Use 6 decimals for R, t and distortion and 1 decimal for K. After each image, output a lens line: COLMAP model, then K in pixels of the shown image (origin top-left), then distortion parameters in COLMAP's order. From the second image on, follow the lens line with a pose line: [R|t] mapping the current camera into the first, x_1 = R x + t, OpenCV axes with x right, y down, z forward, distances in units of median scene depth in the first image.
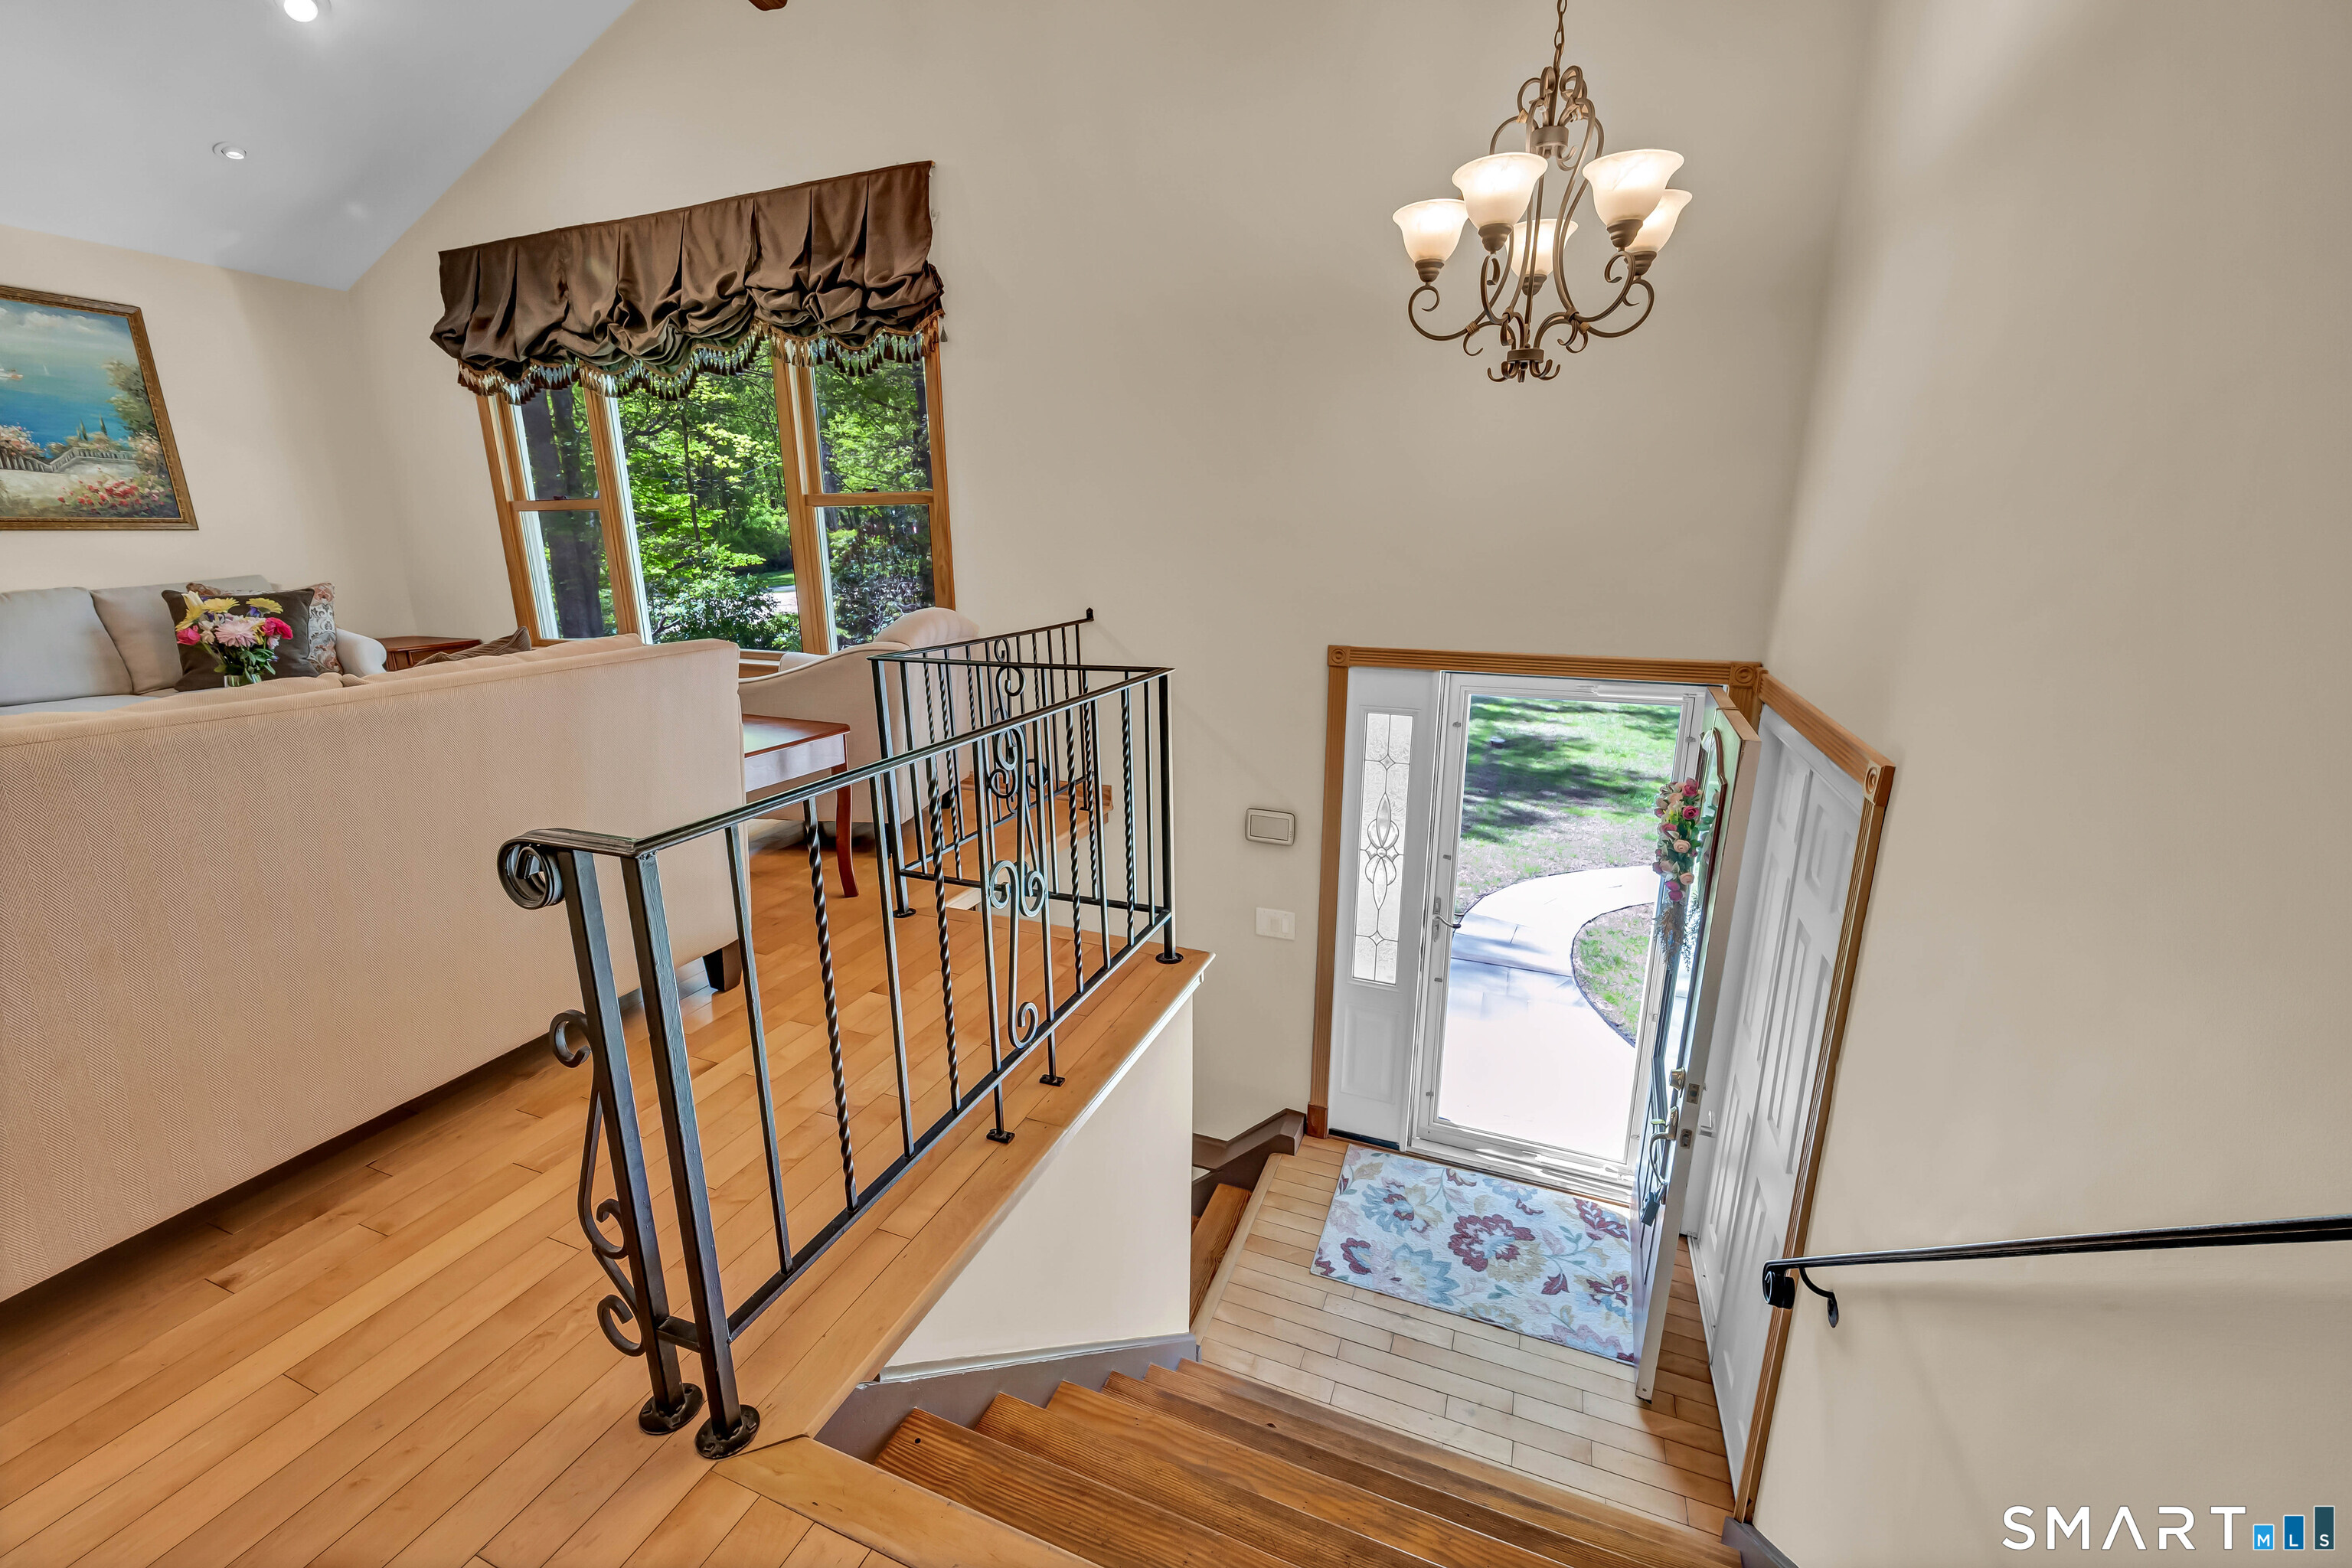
lens RADIAL K [[924.7, 0, 1169.9], [0, 924.7, 778.9], [0, 0, 1]] dist [-0.001271, -0.000468]
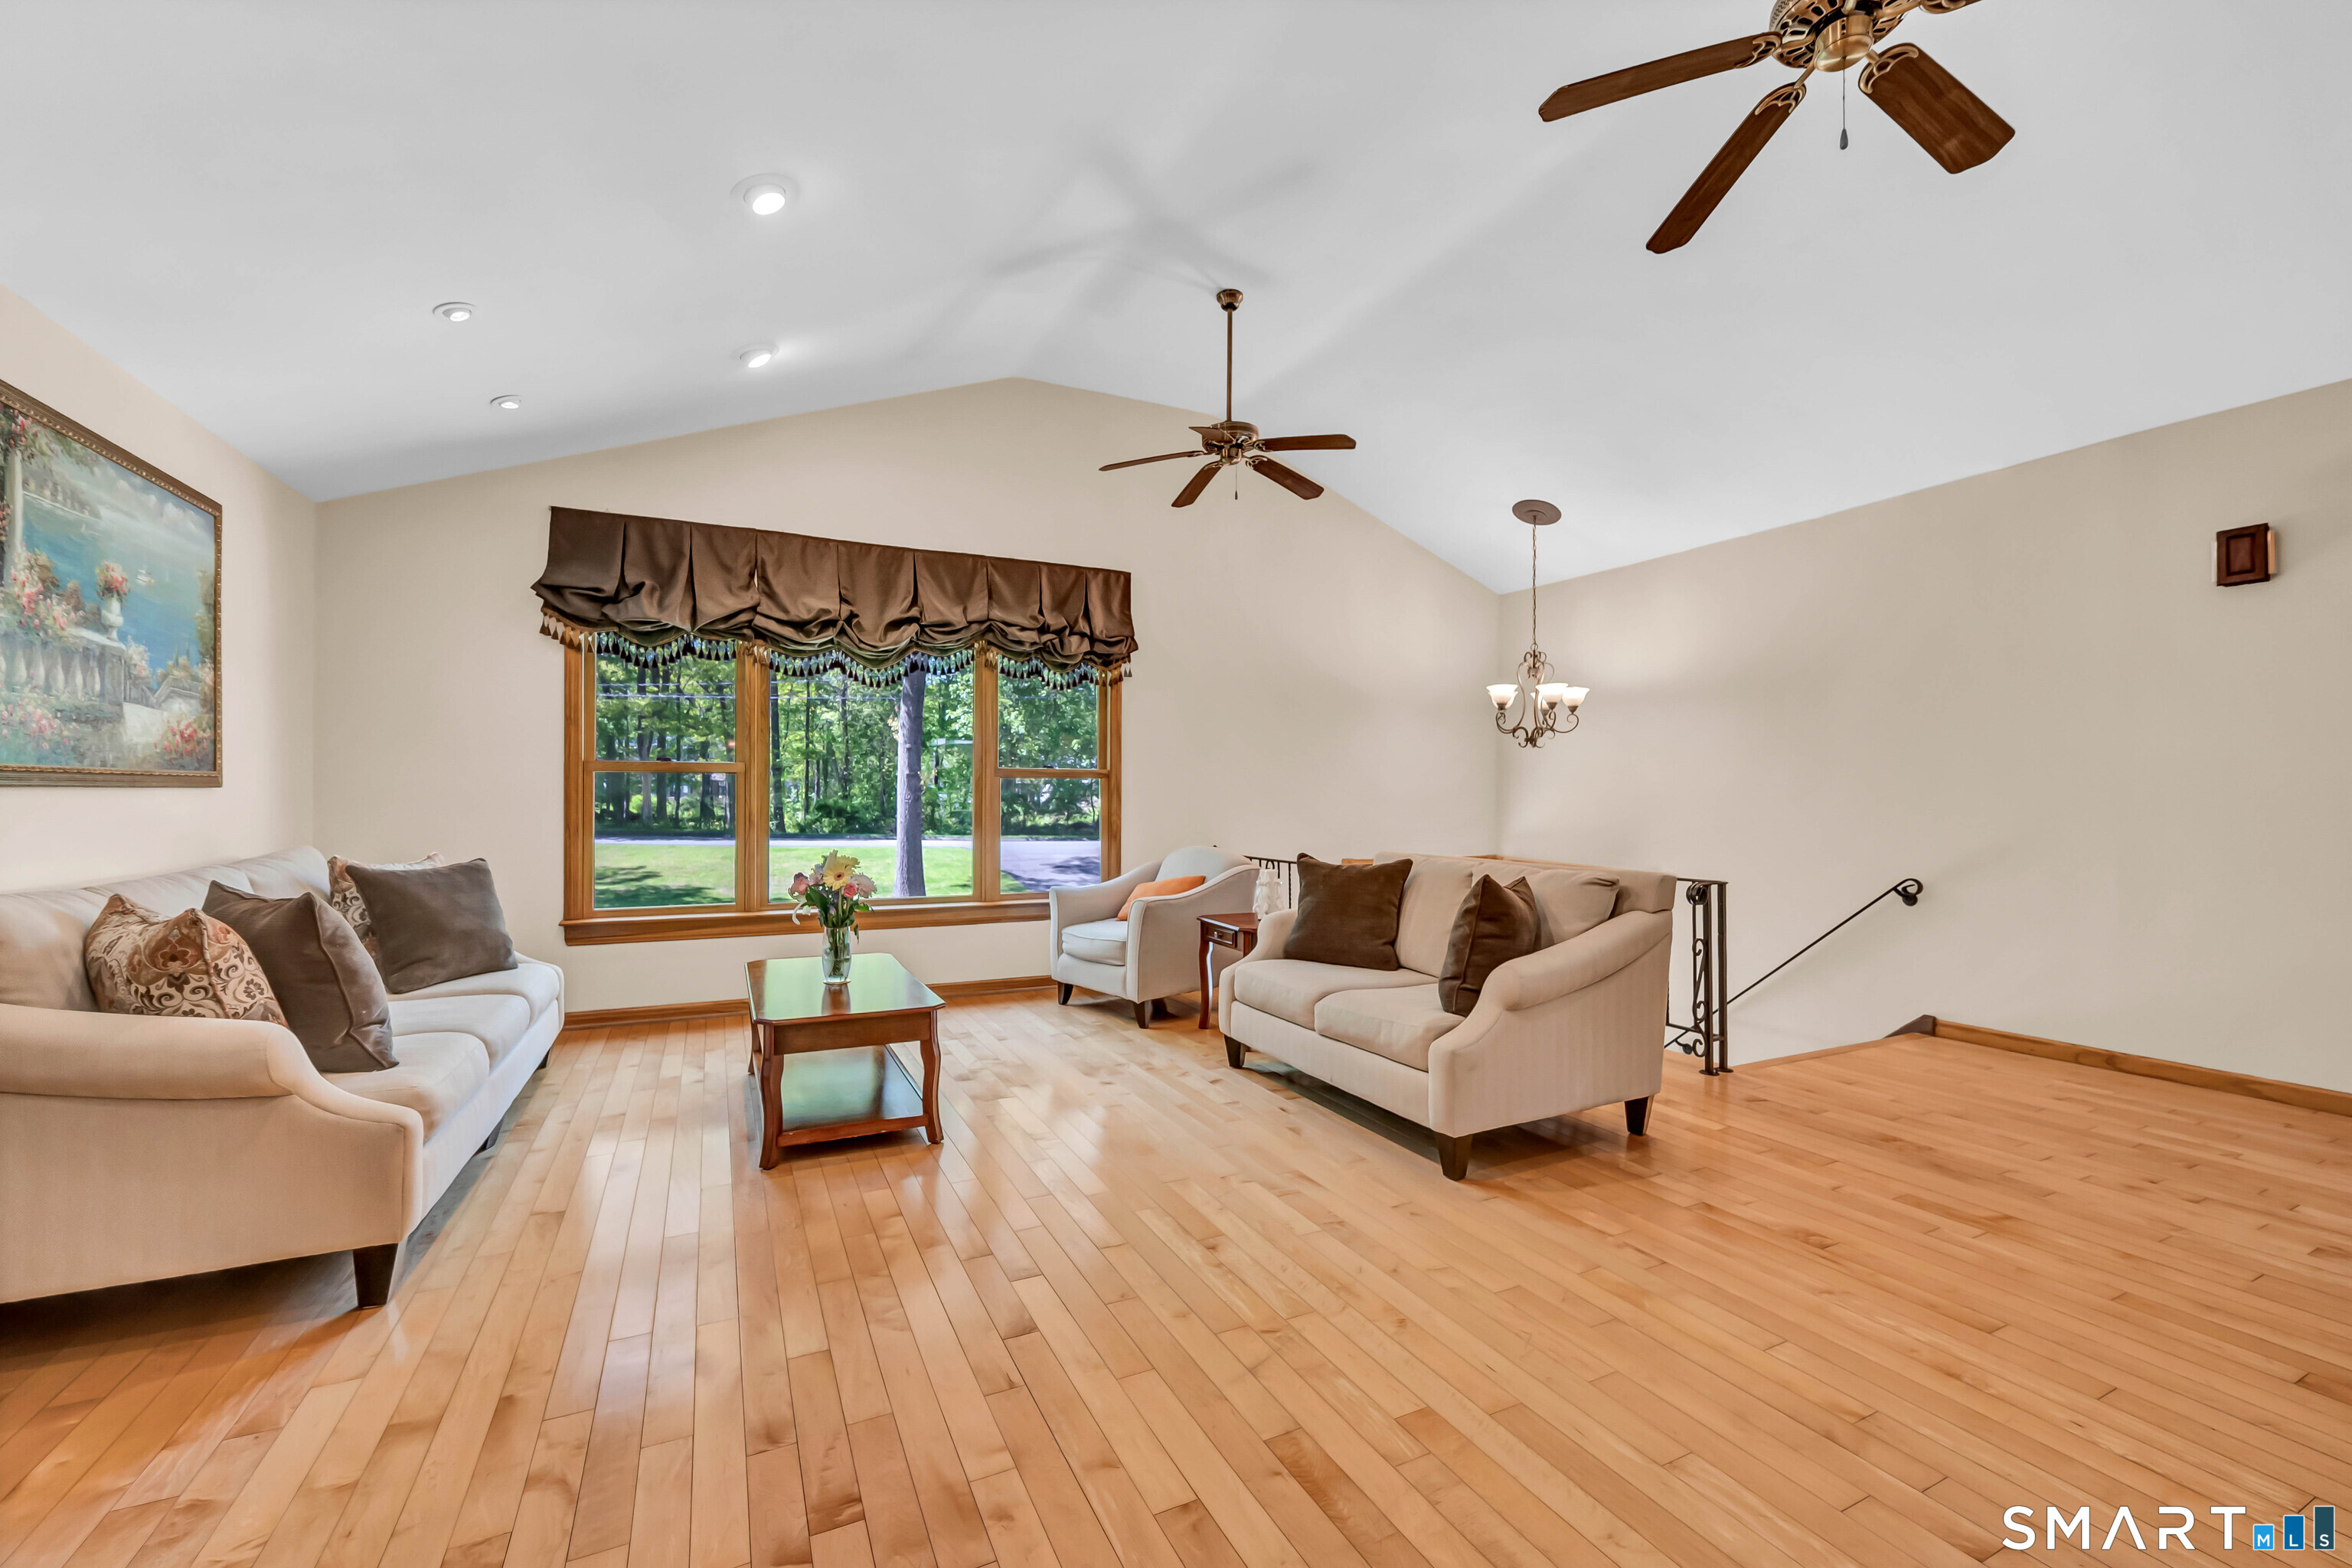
lens RADIAL K [[957.8, 0, 1177.2], [0, 957.8, 795.6], [0, 0, 1]] dist [-0.001744, -0.000338]
pose [[0.673109, 0.006983, 0.739510, -1.334316], [0.181355, 0.967864, -0.174210, 0.004885], [-0.716962, 0.251376, 0.650212, -0.031098]]
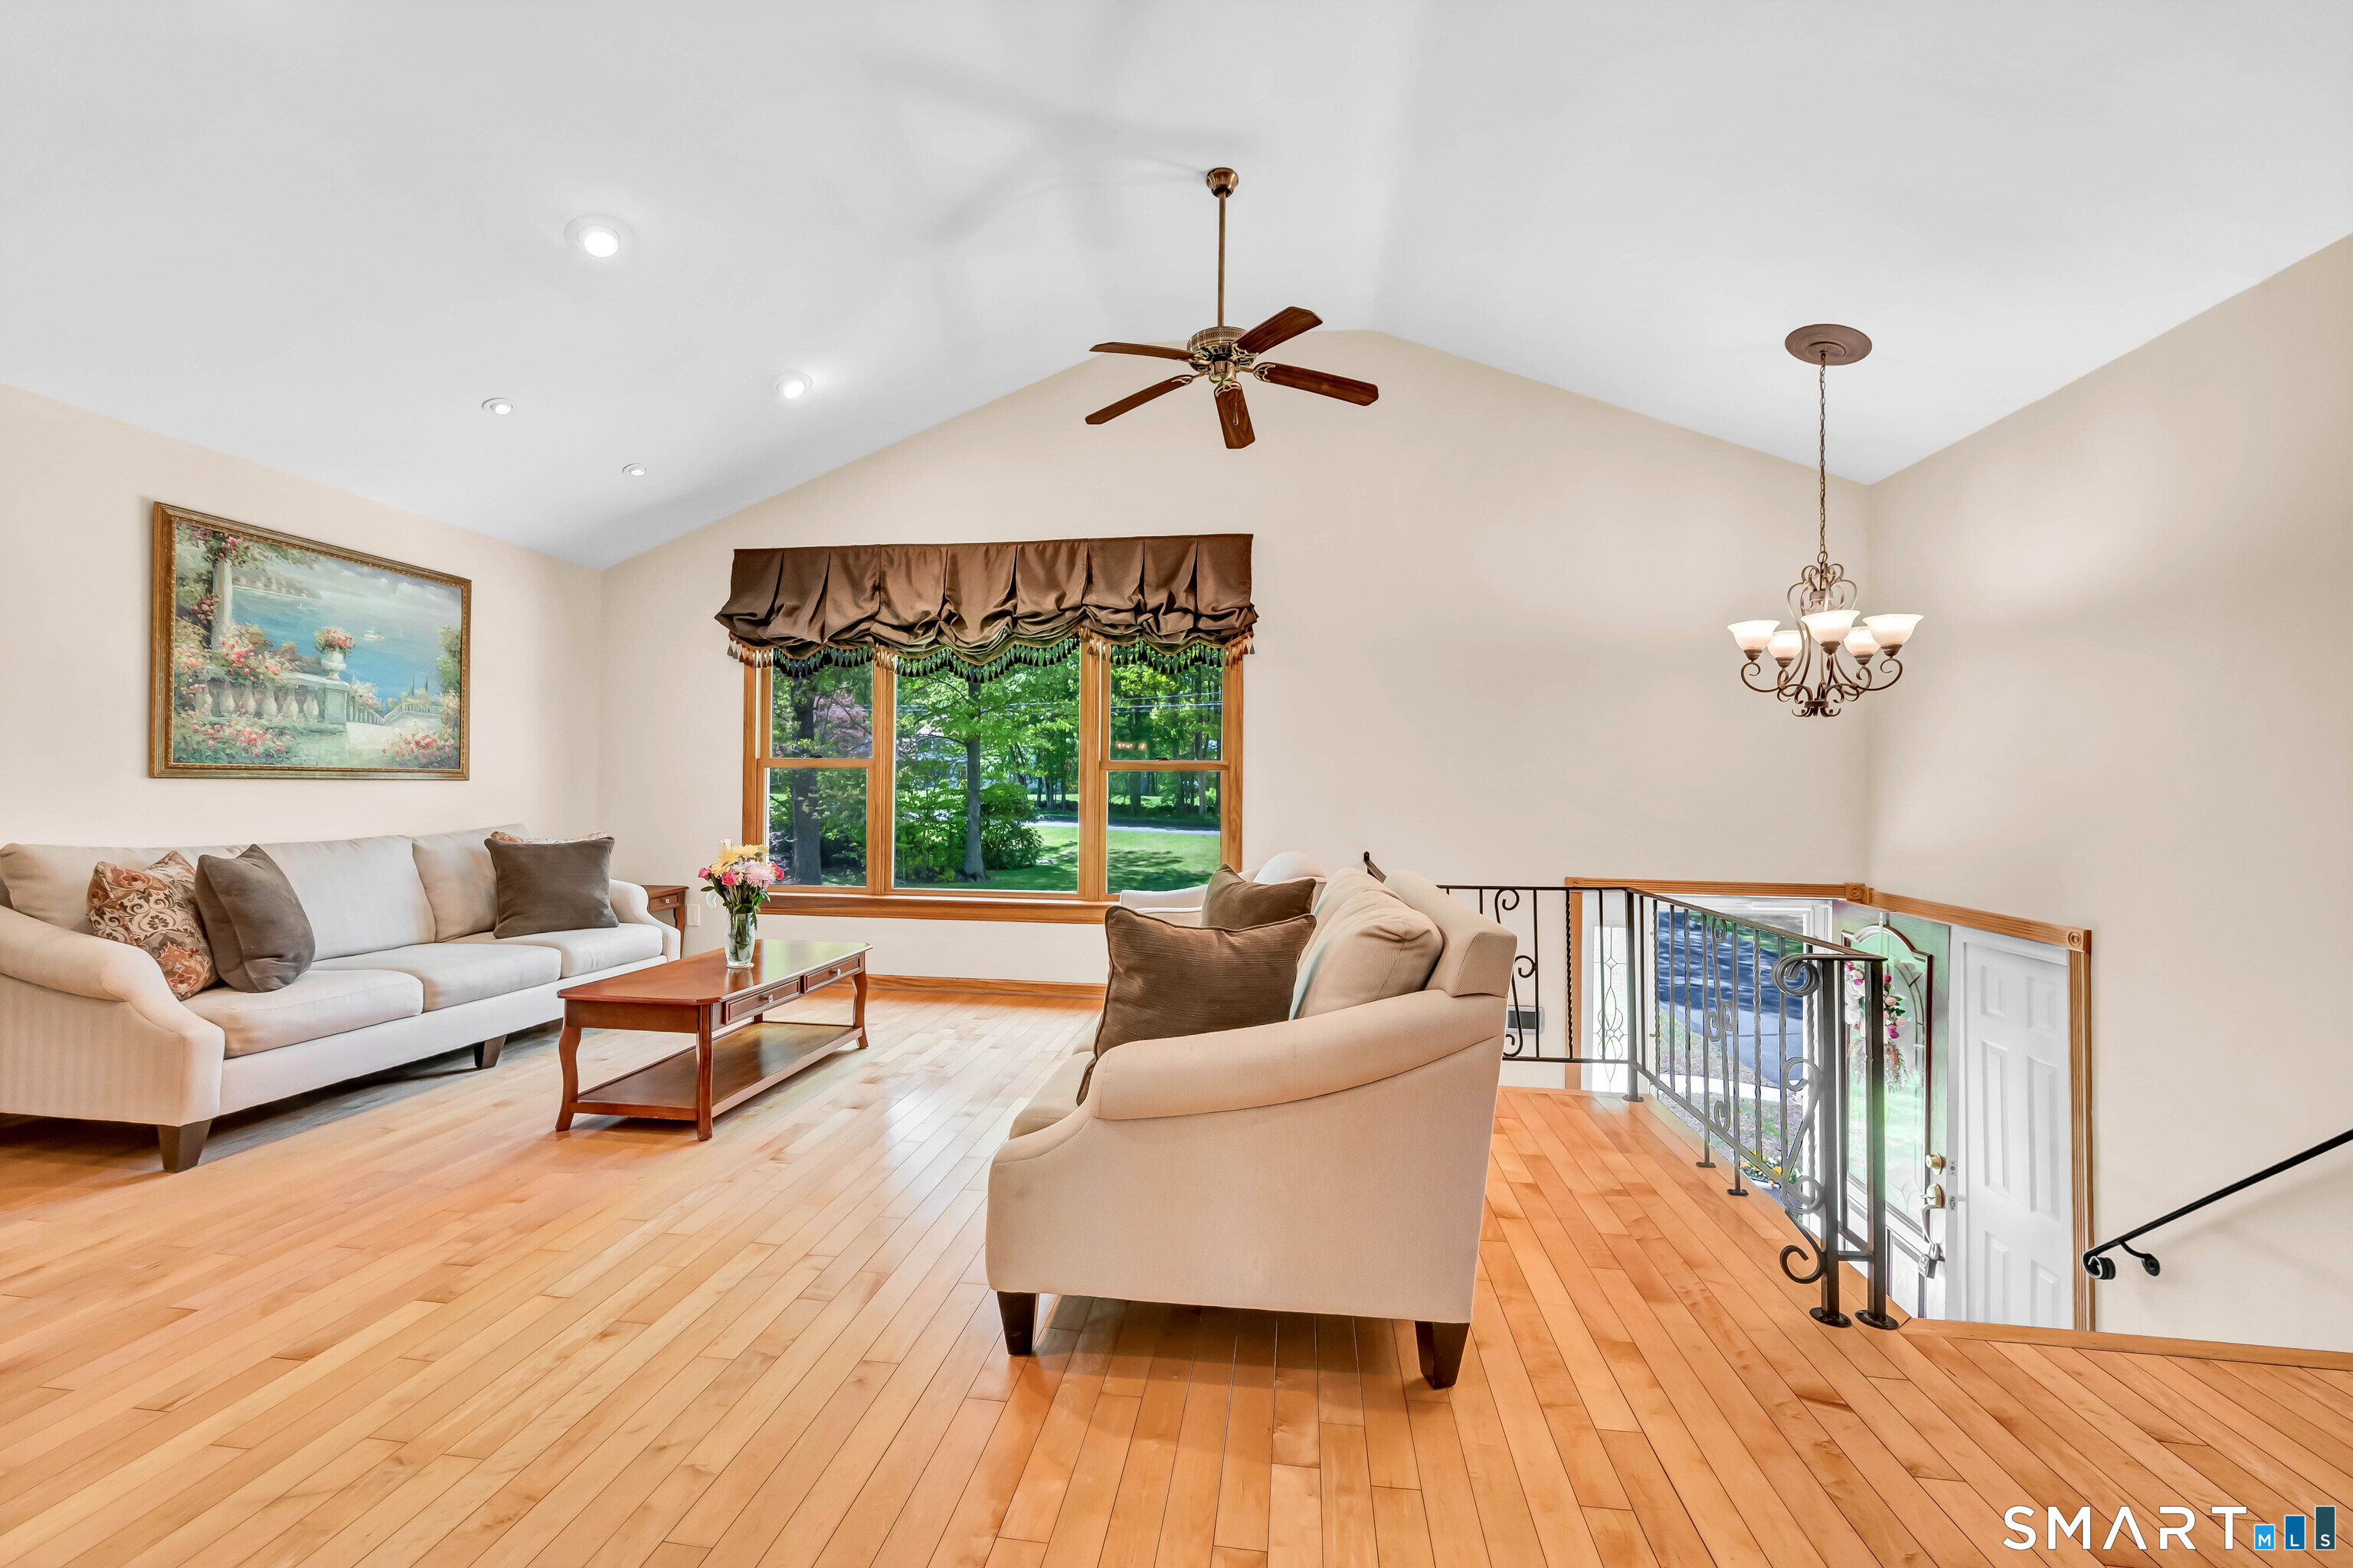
lens RADIAL K [[949.1, 0, 1158.8], [0, 949.1, 781.9], [0, 0, 1]] dist [-0.001668, -0.000429]
pose [[0.971474, 0.014075, 0.236729, -0.682086], [0.048248, 0.965628, -0.255412, 0.044207], [-0.232187, 0.259548, 0.937403, -0.191954]]
